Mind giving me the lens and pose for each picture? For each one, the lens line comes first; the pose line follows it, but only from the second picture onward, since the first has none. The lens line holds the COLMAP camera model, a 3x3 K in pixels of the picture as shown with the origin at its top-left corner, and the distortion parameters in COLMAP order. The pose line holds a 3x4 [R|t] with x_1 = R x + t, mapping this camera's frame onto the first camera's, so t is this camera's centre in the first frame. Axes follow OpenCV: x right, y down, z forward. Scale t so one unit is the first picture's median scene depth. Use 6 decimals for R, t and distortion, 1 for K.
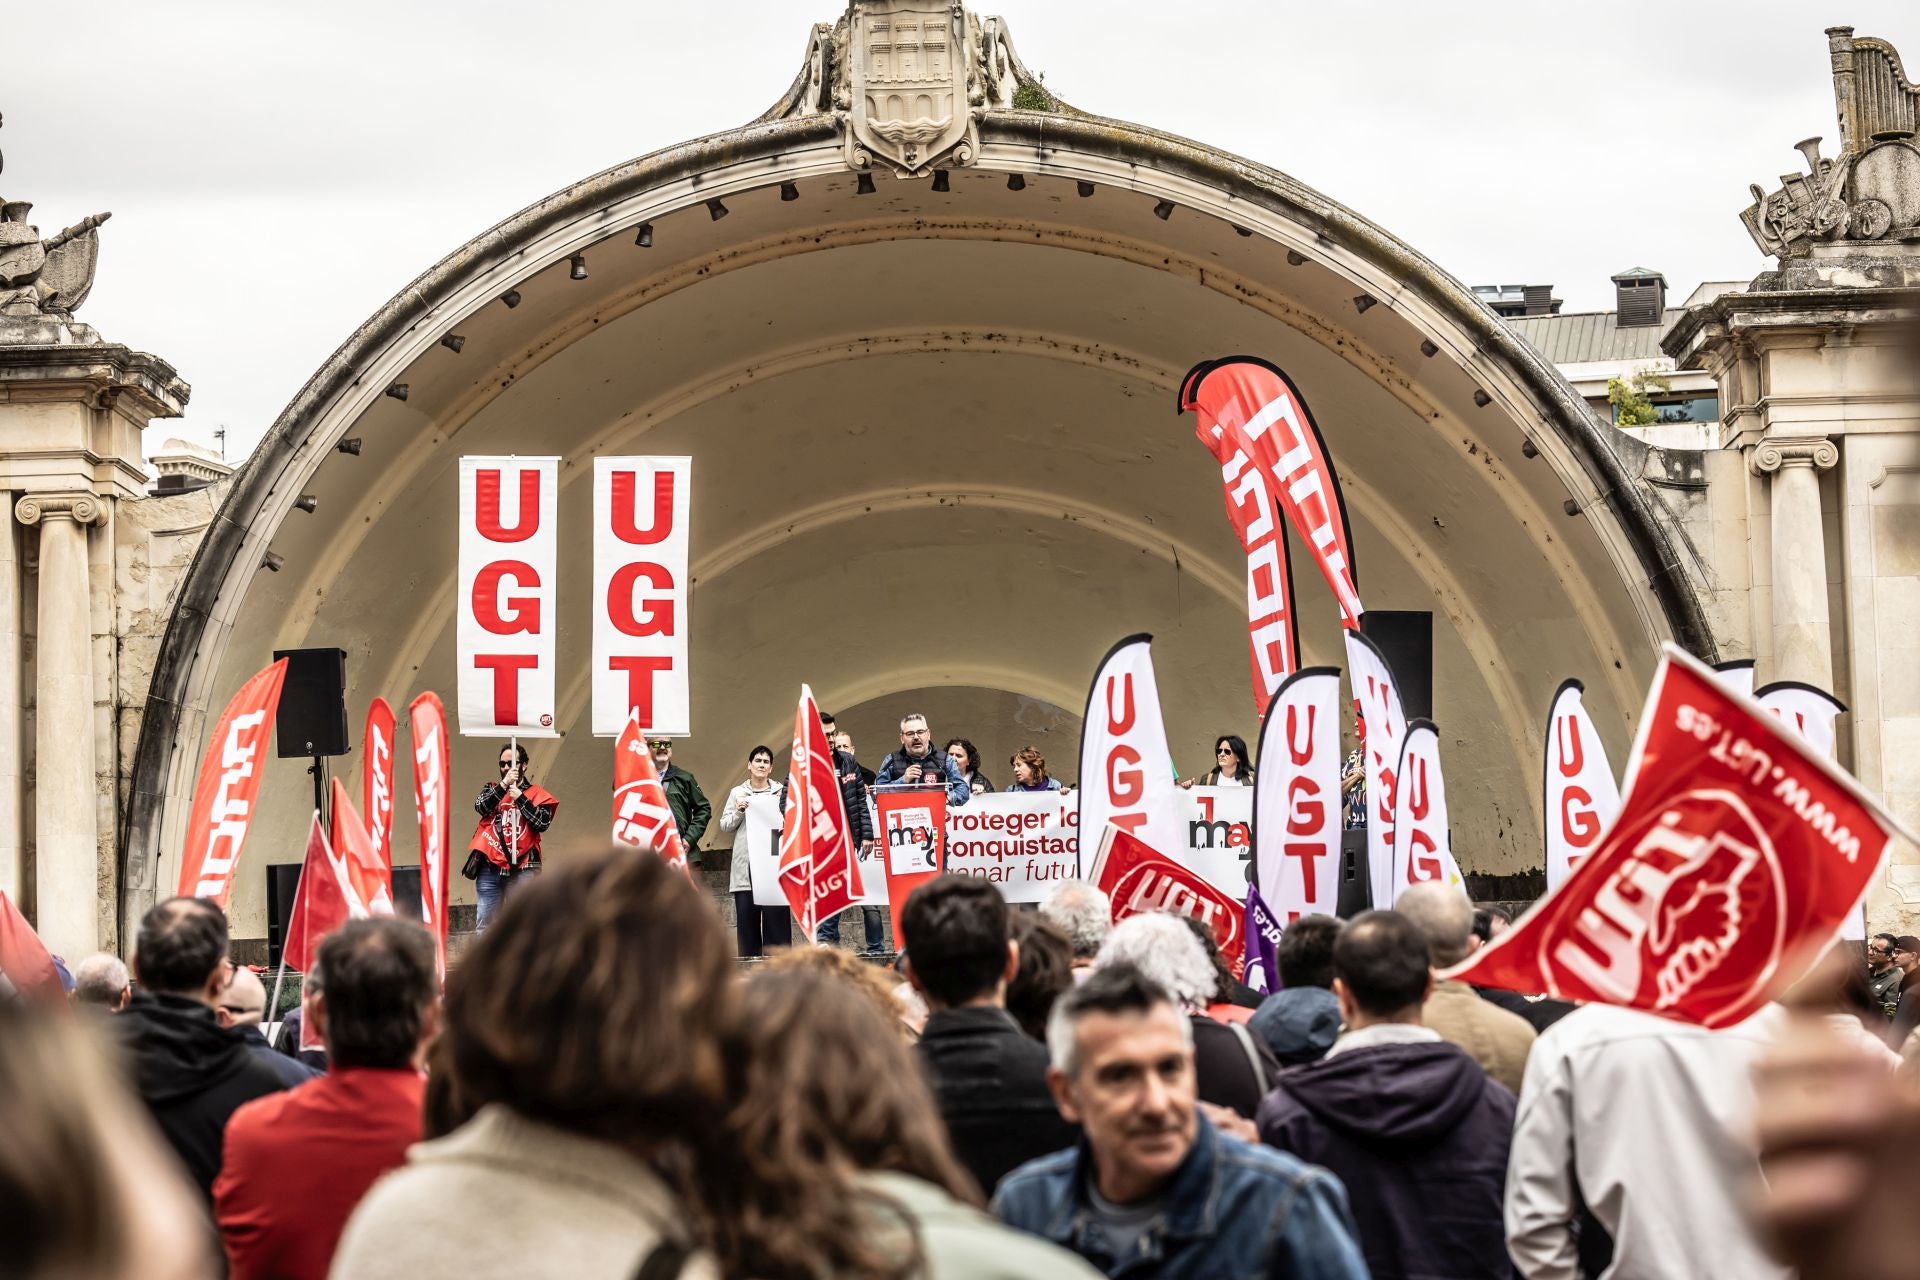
lens RADIAL K [[4408.5, 0, 917.9], [0, 4408.5, 636.2], [0, 0, 1]] dist [-0.086331, 0.411025]
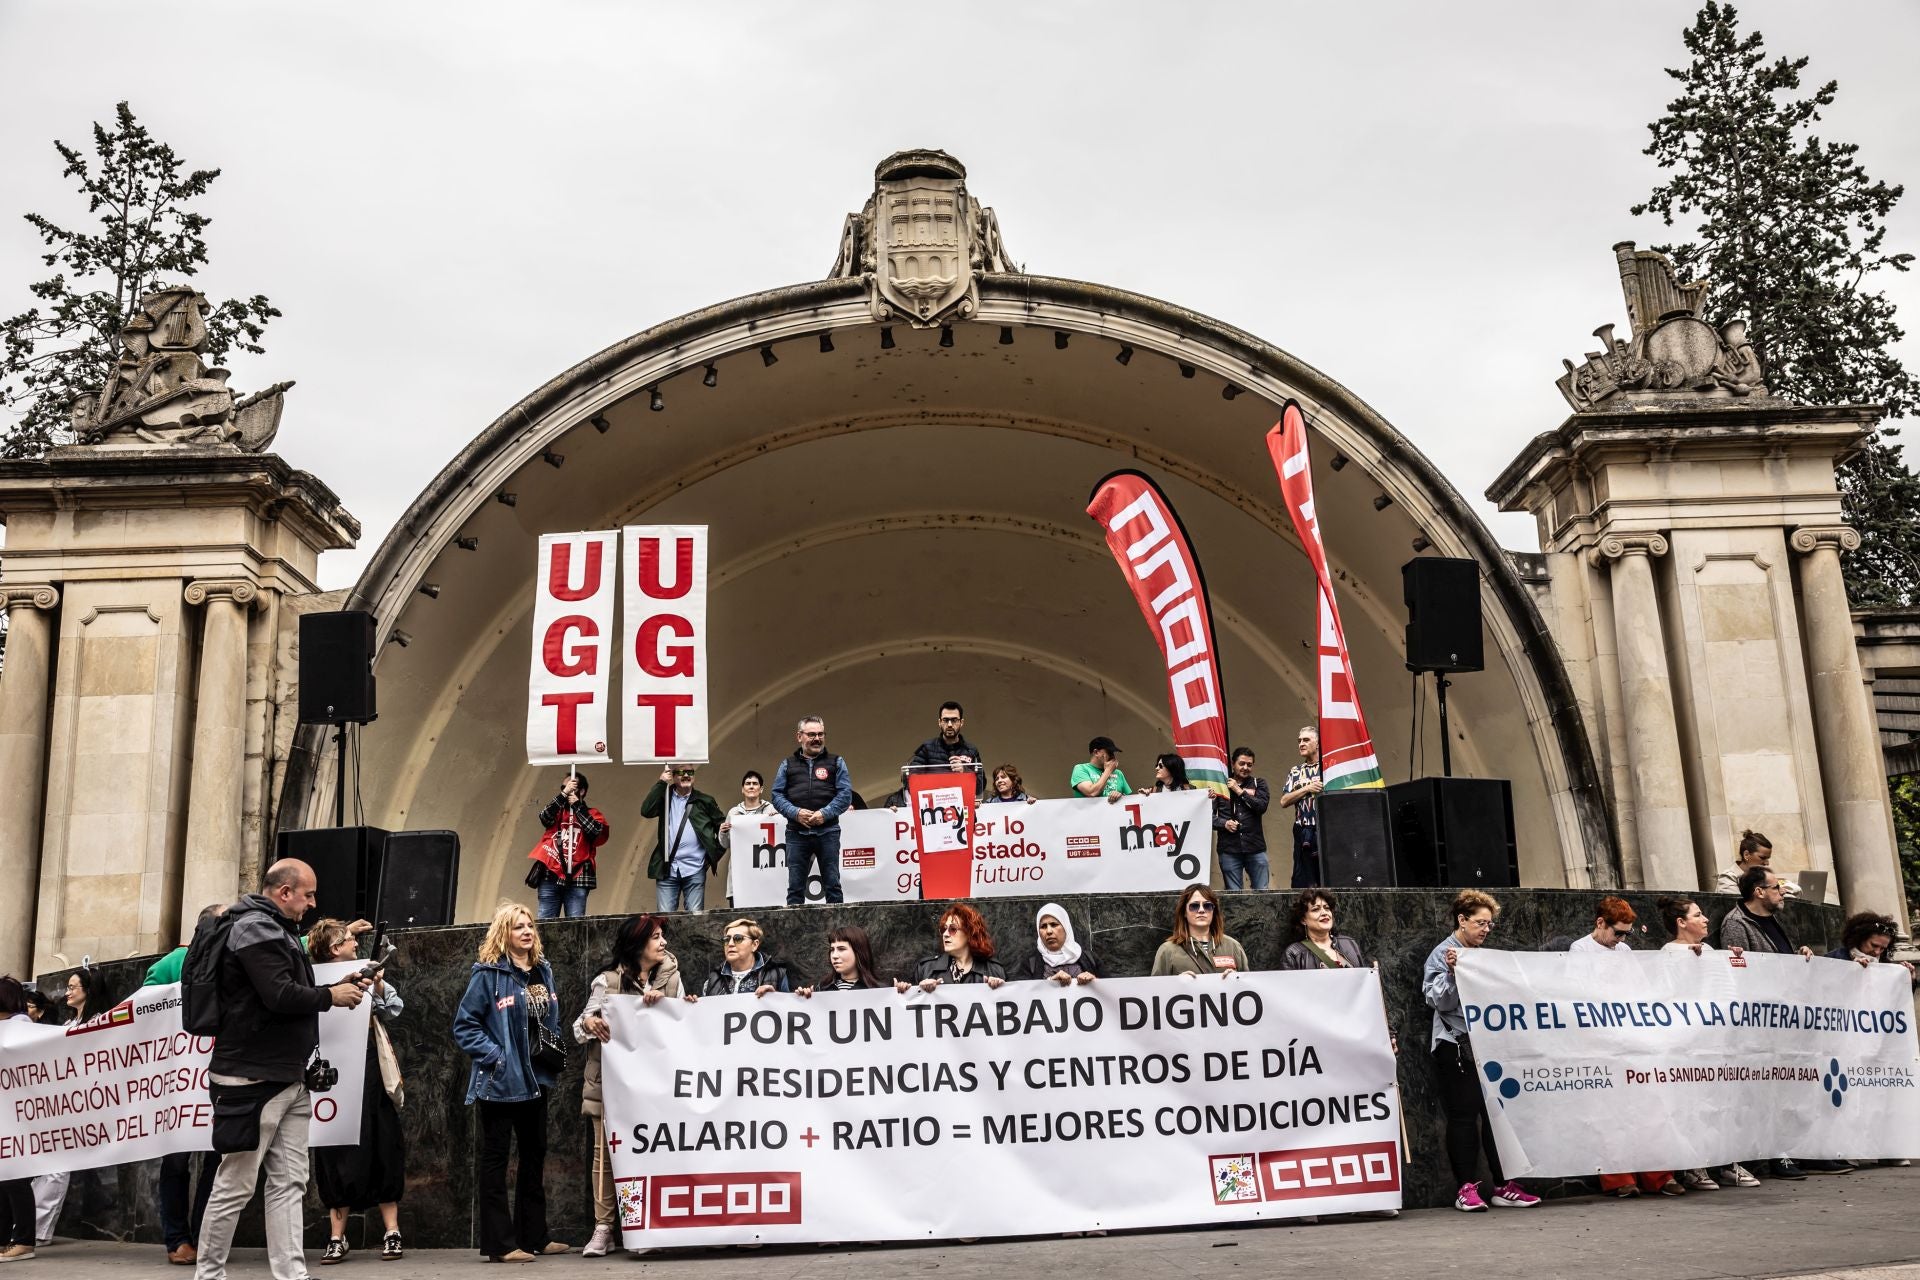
lens RADIAL K [[1794.3, 0, 960.0], [0, 1794.3, 640.0], [0, 0, 1]] dist [0.003895, 0.001944]
pose [[0.998983, -0.000491, 0.045083, -0.014299], [0.007001, 0.989500, -0.144360, 0.057026], [-0.044539, 0.144529, 0.988498, 0.503126]]
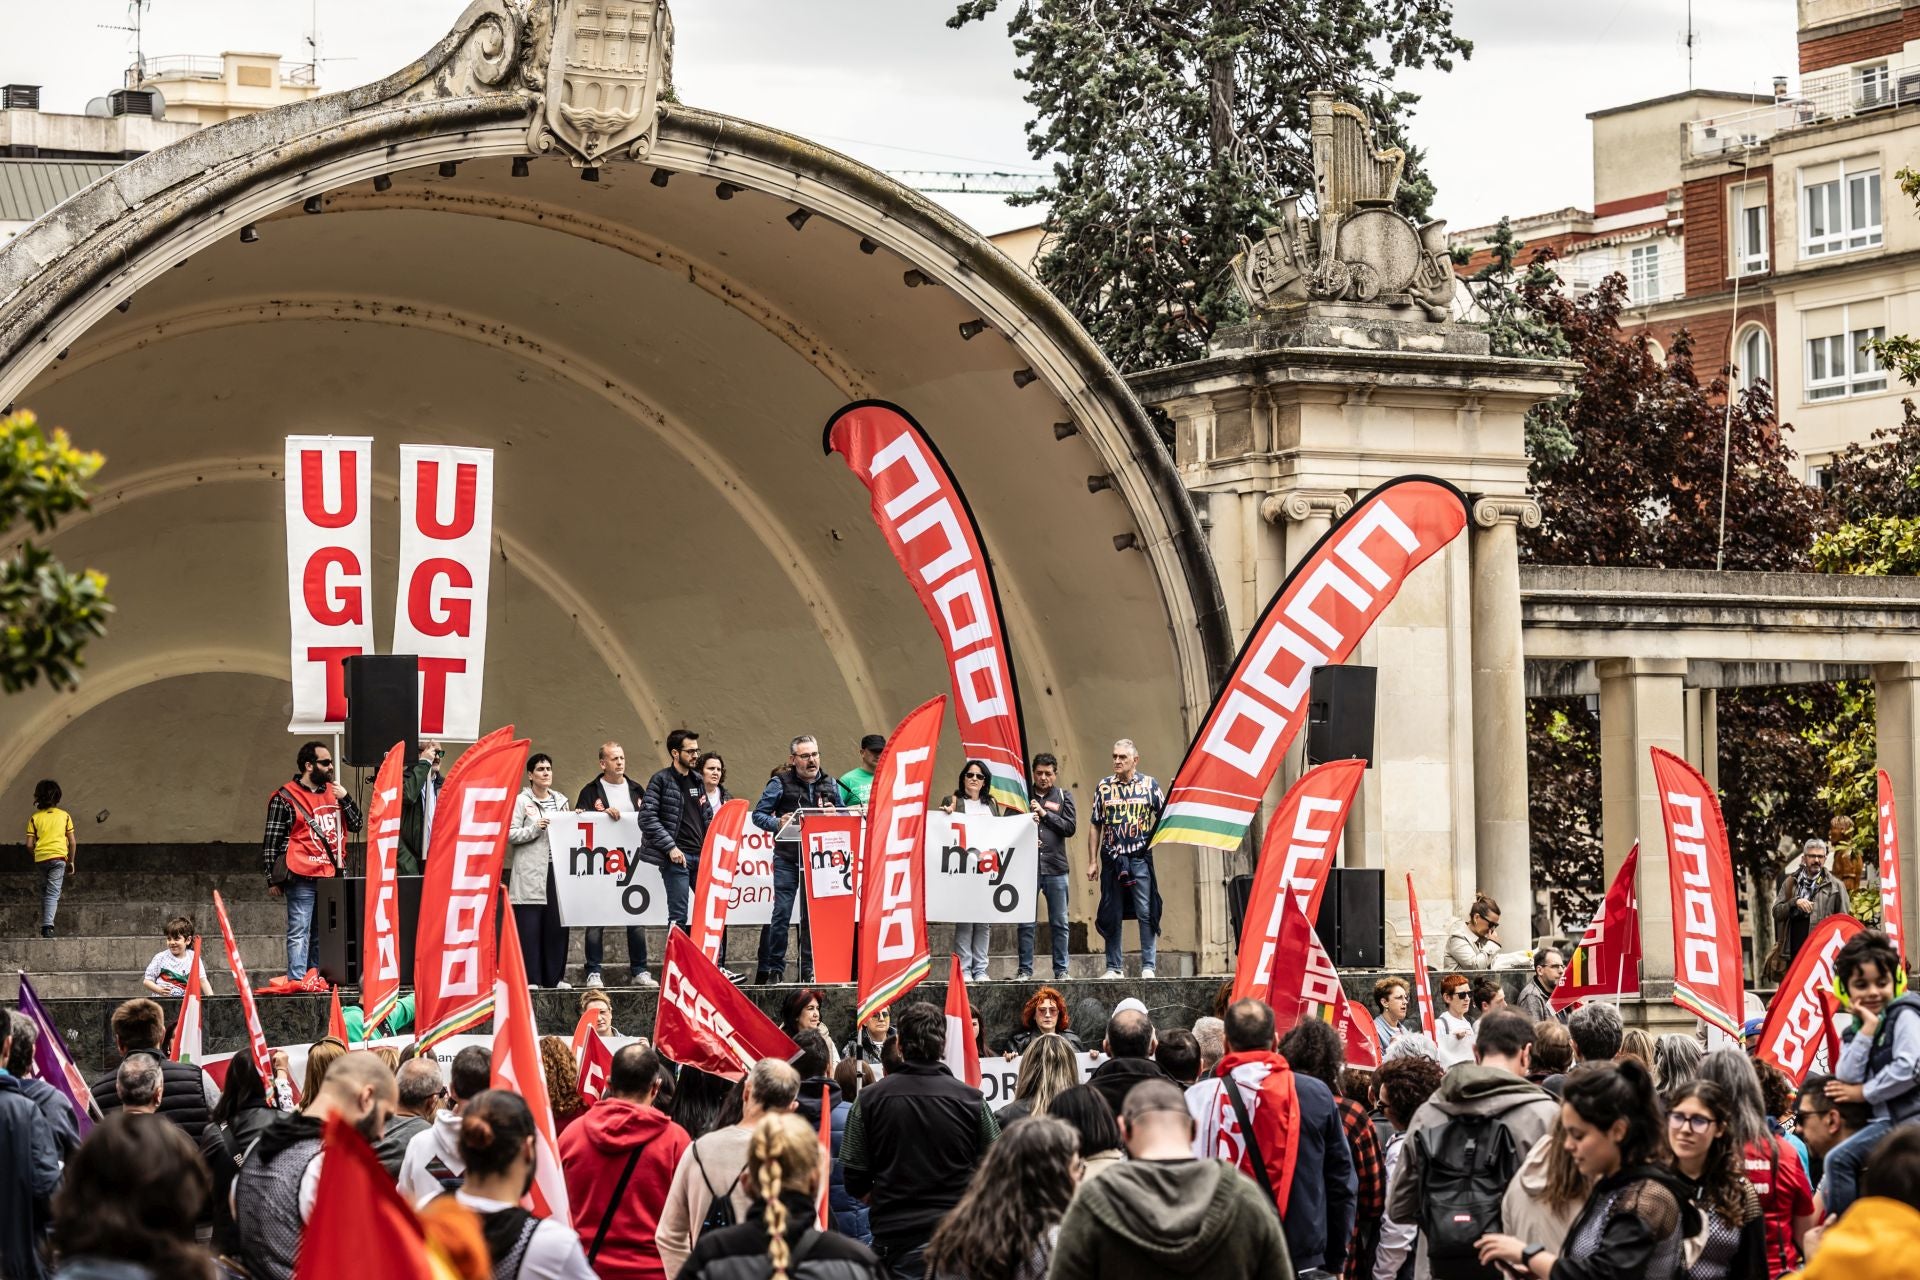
lens RADIAL K [[5638.0, 0, 960.0], [0, 5638.0, 640.0], [0, 0, 1]] dist [-0.026645, -0.844885]
pose [[0.847032, 0.043725, 0.529740, -0.576022], [-0.054293, 0.998515, 0.004395, -0.010436], [-0.528761, -0.032484, 0.848149, -0.092713]]
